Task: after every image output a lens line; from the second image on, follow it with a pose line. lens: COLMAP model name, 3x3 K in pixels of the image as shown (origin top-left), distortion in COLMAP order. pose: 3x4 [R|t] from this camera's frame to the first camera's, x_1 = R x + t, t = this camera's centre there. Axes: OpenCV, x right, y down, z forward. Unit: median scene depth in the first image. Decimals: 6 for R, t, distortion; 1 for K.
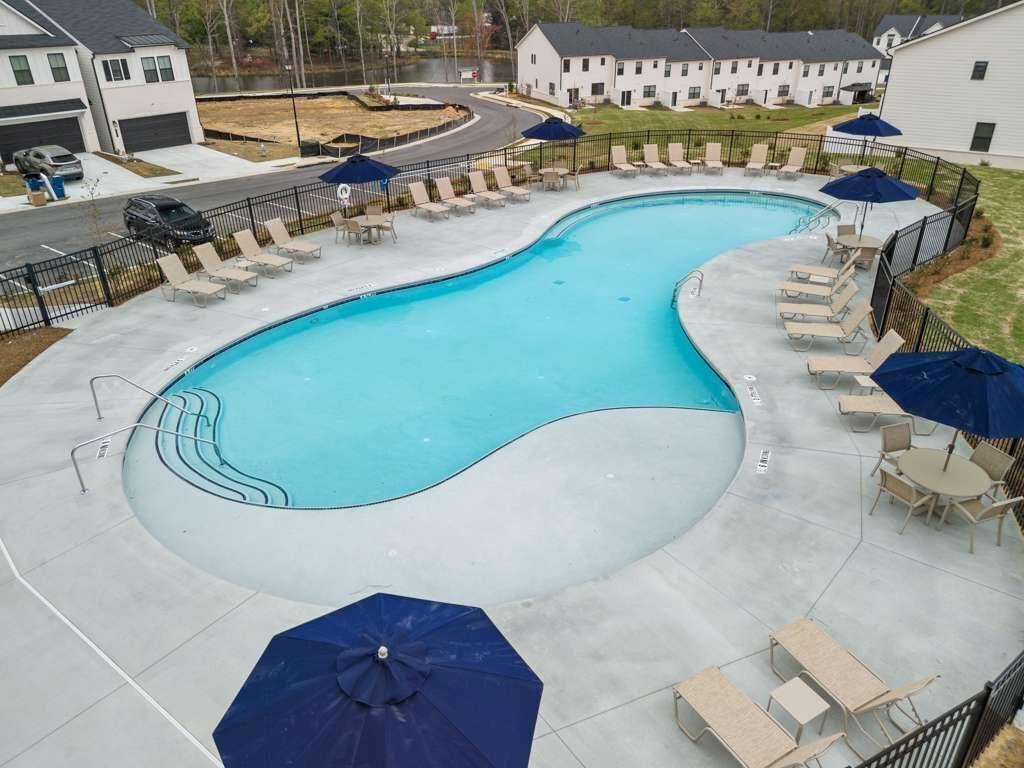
lens RADIAL K [[756.4, 0, 512.0], [0, 756.4, 384.0], [0, 0, 1]] dist [0.045421, -0.031373]
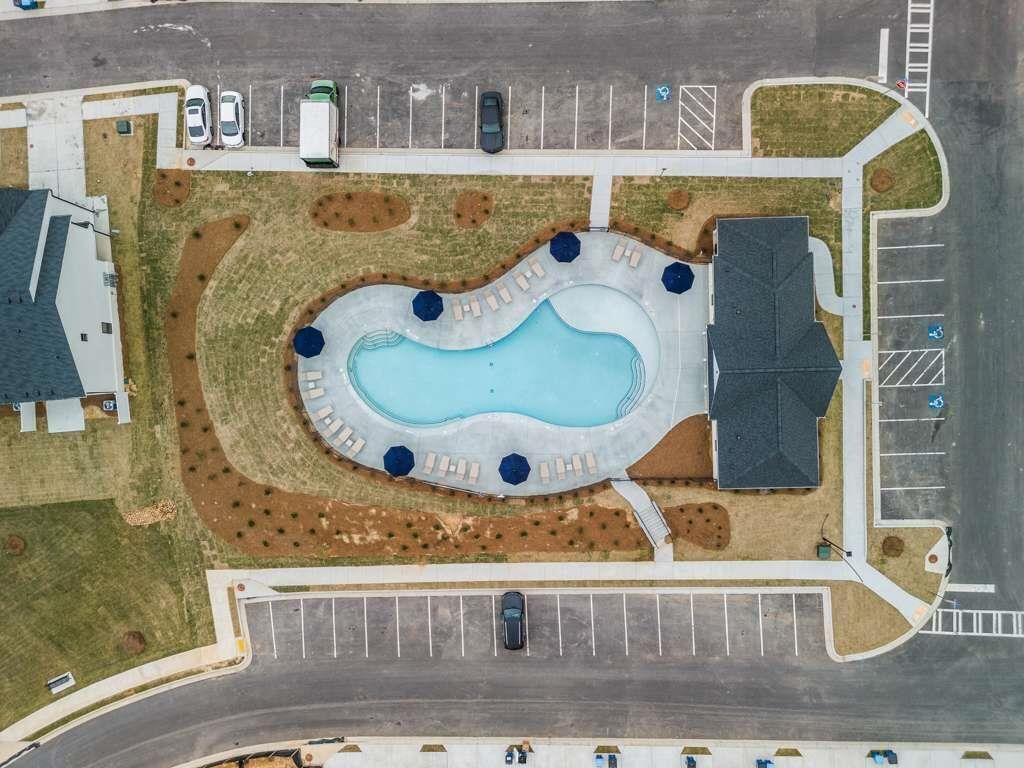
lens RADIAL K [[756.4, 0, 512.0], [0, 756.4, 384.0], [0, 0, 1]] dist [0.045421, -0.031373]
pose [[-0.629309, -0.776773, 0.024360, -0.007098], [0.391324, -0.289641, 0.873484, -0.561675], [-0.671443, 0.559224, 0.486243, -0.092890]]
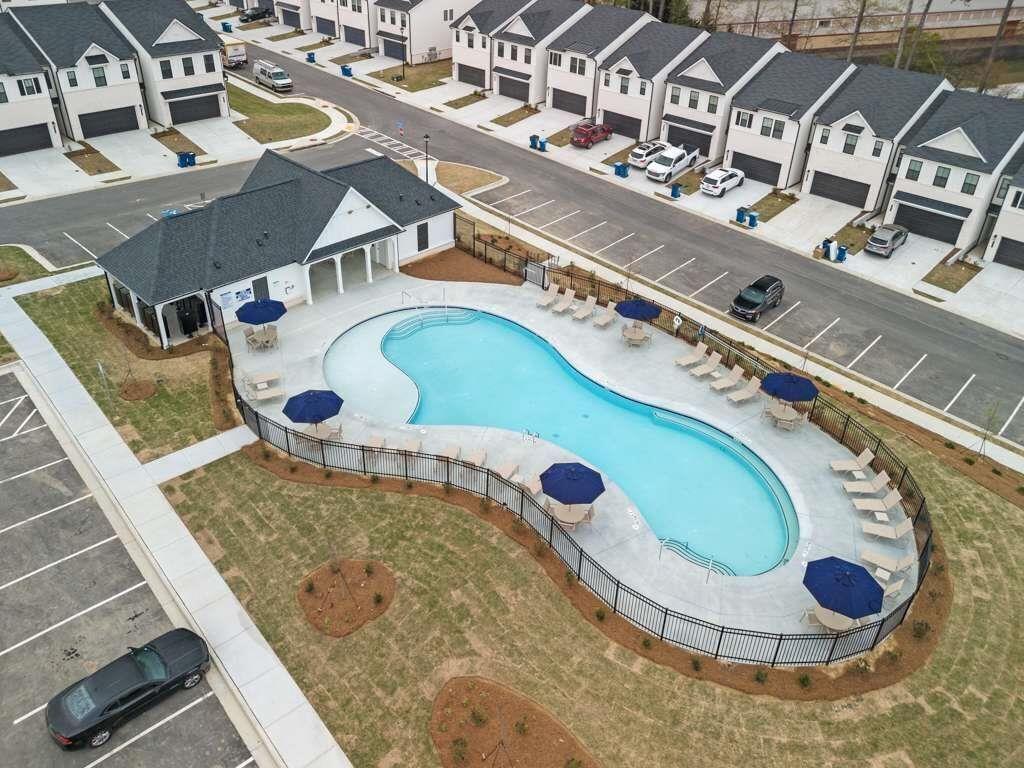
lens RADIAL K [[781.6, 0, 507.0], [0, 781.6, 359.7], [0, 0, 1]] dist [0.031794, -0.006858]
pose [[-0.119780, 0.539844, -0.833199, 0.321119], [-0.489544, 0.698004, 0.522625, -0.227374], [0.863713, 0.470488, 0.180670, 0.108279]]
